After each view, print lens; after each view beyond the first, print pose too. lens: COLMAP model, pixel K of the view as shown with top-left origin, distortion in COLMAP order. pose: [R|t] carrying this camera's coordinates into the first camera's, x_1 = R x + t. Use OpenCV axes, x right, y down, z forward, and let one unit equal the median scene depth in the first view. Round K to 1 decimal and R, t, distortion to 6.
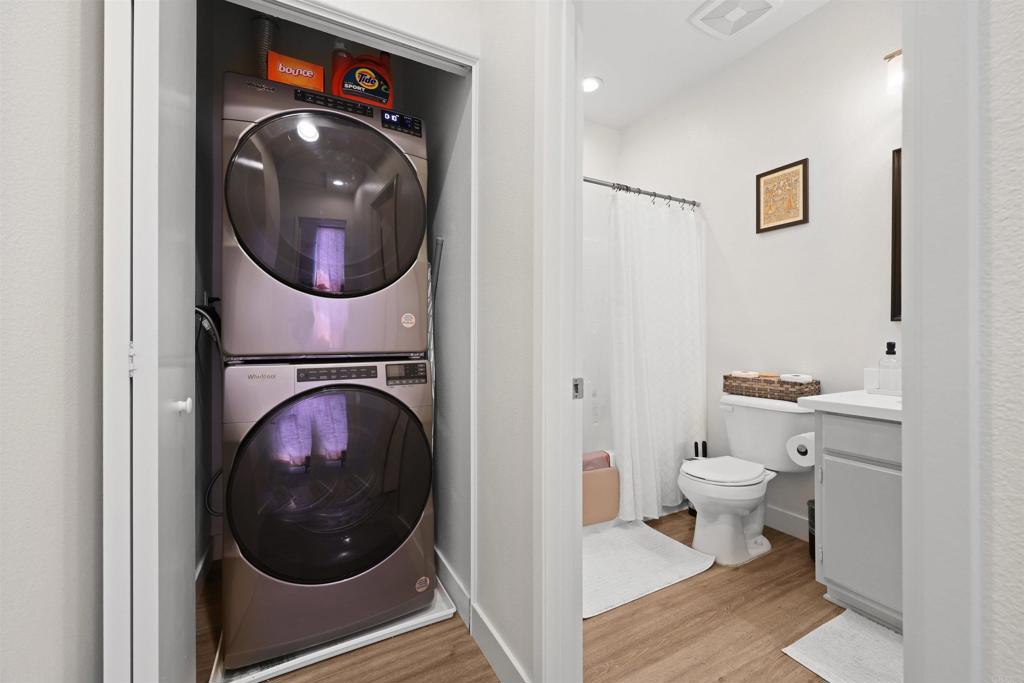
lens RADIAL K [[412.3, 0, 511.5], [0, 412.3, 338.2], [0, 0, 1]] dist [-0.003749, -0.000148]
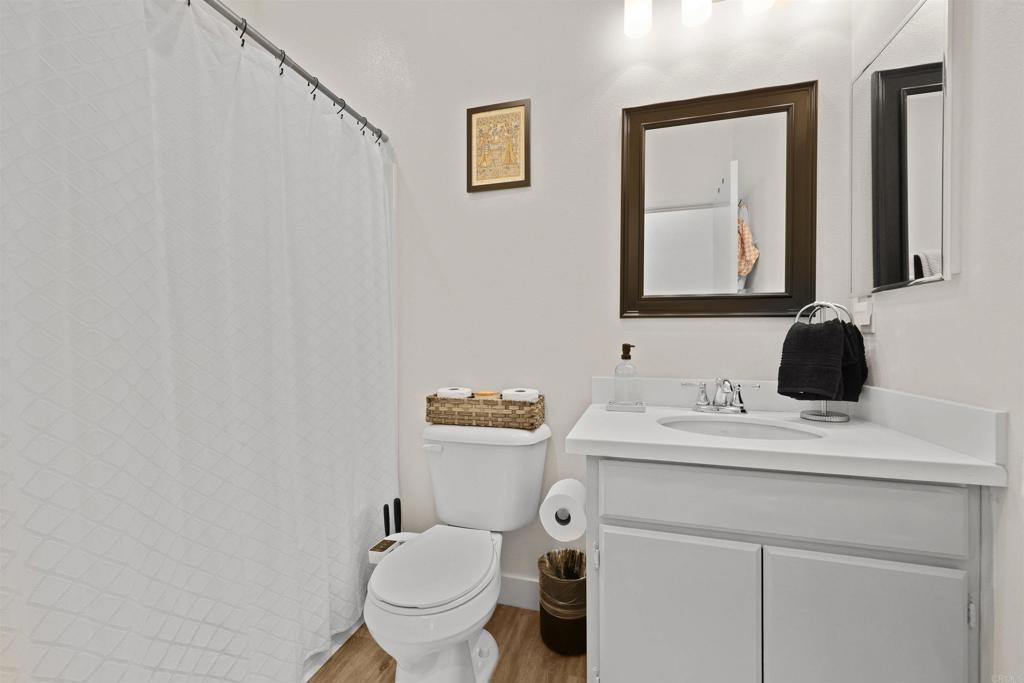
lens RADIAL K [[412.3, 0, 515.7], [0, 412.3, 344.2], [0, 0, 1]] dist [-0.003749, -0.000148]
pose [[0.713046, -0.000837, 0.701117, 0.166324], [0.002773, 0.999995, -0.001626, 0.008881], [-0.701112, 0.003104, 0.713045, 0.459978]]
